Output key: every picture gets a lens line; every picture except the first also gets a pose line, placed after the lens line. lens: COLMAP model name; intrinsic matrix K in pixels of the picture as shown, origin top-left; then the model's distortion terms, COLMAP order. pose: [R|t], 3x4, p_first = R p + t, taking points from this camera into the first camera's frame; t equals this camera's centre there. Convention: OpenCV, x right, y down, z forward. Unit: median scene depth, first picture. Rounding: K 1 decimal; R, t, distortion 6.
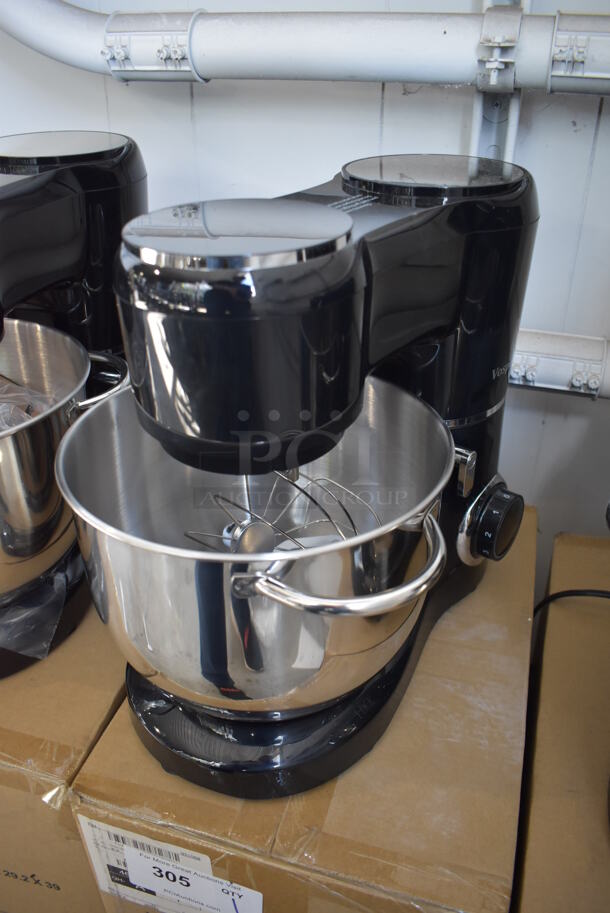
lens RADIAL K [[720.6, 0, 307.9], [0, 720.6, 460.0], [0, 0, 1]] dist [-0.109534, 0.025539]
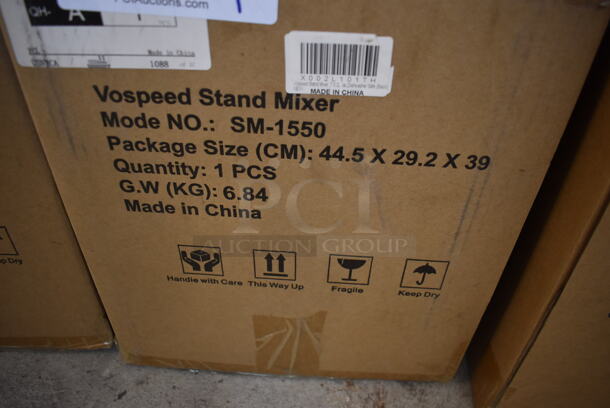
lens RADIAL K [[481.5, 0, 302.4], [0, 481.5, 201.5], [0, 0, 1]] dist [-0.109534, 0.025539]
pose [[0.970321, -0.137039, 0.199241, -0.146589], [0.101659, 0.978747, 0.178098, 0.726026], [-0.219413, -0.152558, 0.963631, 0.506344]]
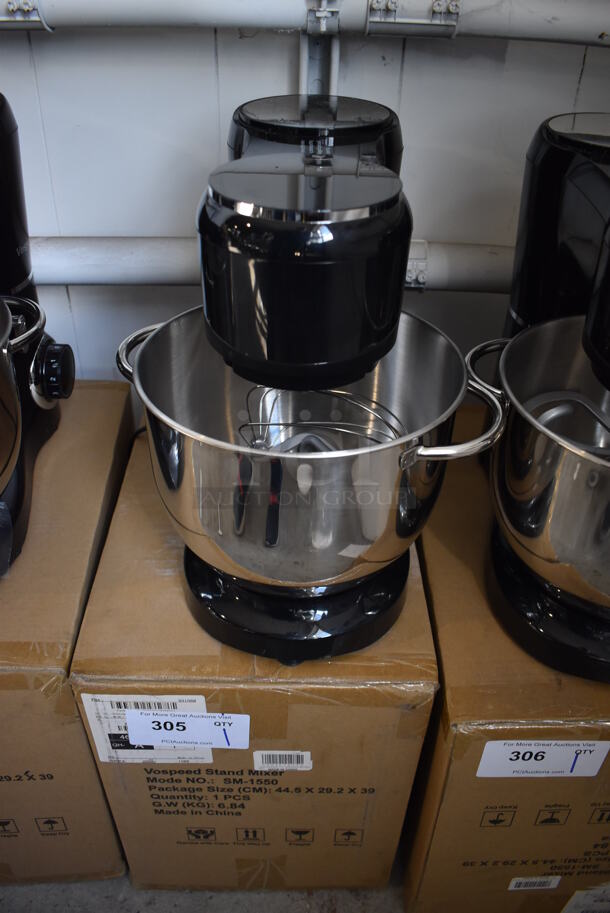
lens RADIAL K [[720.6, 0, 303.5], [0, 720.6, 458.8], [0, 0, 1]] dist [-0.109534, 0.025539]
pose [[0.953305, -0.162728, 0.254418, -0.199229], [0.135344, 0.983286, 0.121785, 0.026059], [-0.269984, -0.081664, 0.959396, -0.192621]]
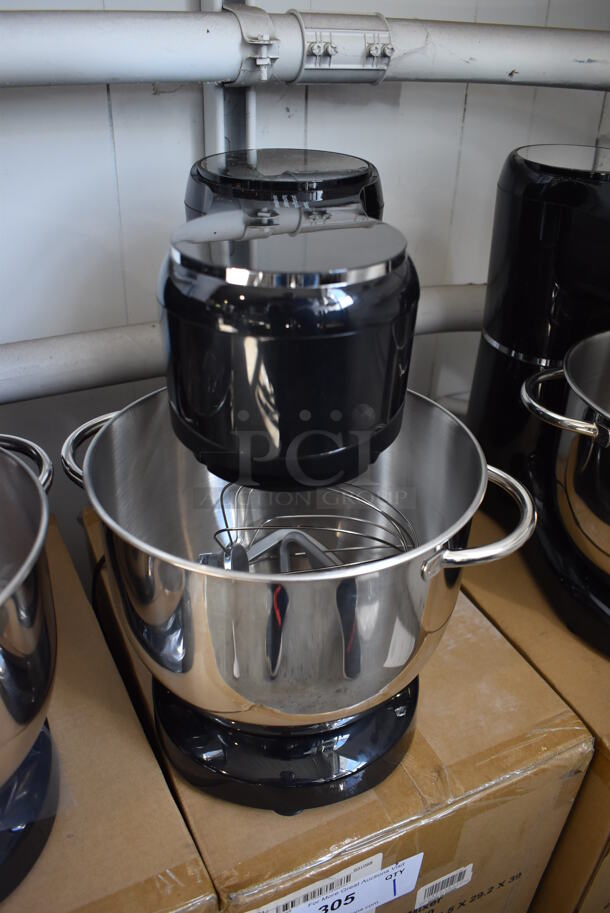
lens RADIAL K [[720.6, 0, 304.7], [0, 720.6, 459.3], [0, 0, 1]] dist [-0.109534, 0.025539]
pose [[0.747293, -0.333919, 0.574501, -0.548438], [0.324964, 0.937777, 0.122364, -0.115338], [-0.579614, 0.095251, 0.809305, 0.165339]]
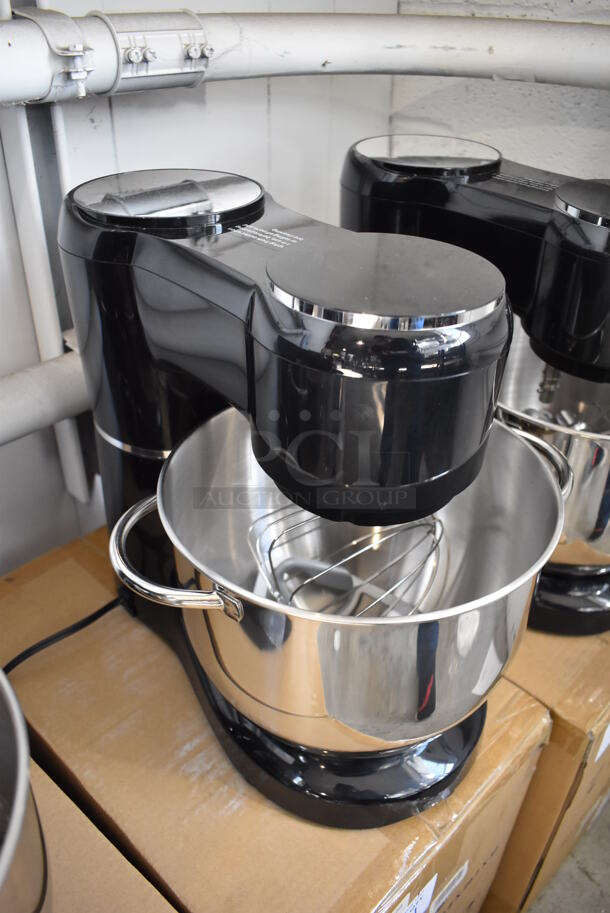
lens RADIAL K [[720.6, 0, 306.7], [0, 720.6, 459.3], [0, 0, 1]] dist [-0.109534, 0.025539]
pose [[0.459840, -0.486627, 0.742793, -0.575977], [0.447507, 0.849485, 0.279486, -0.276696], [-0.766997, 0.203886, 0.608396, 0.332610]]
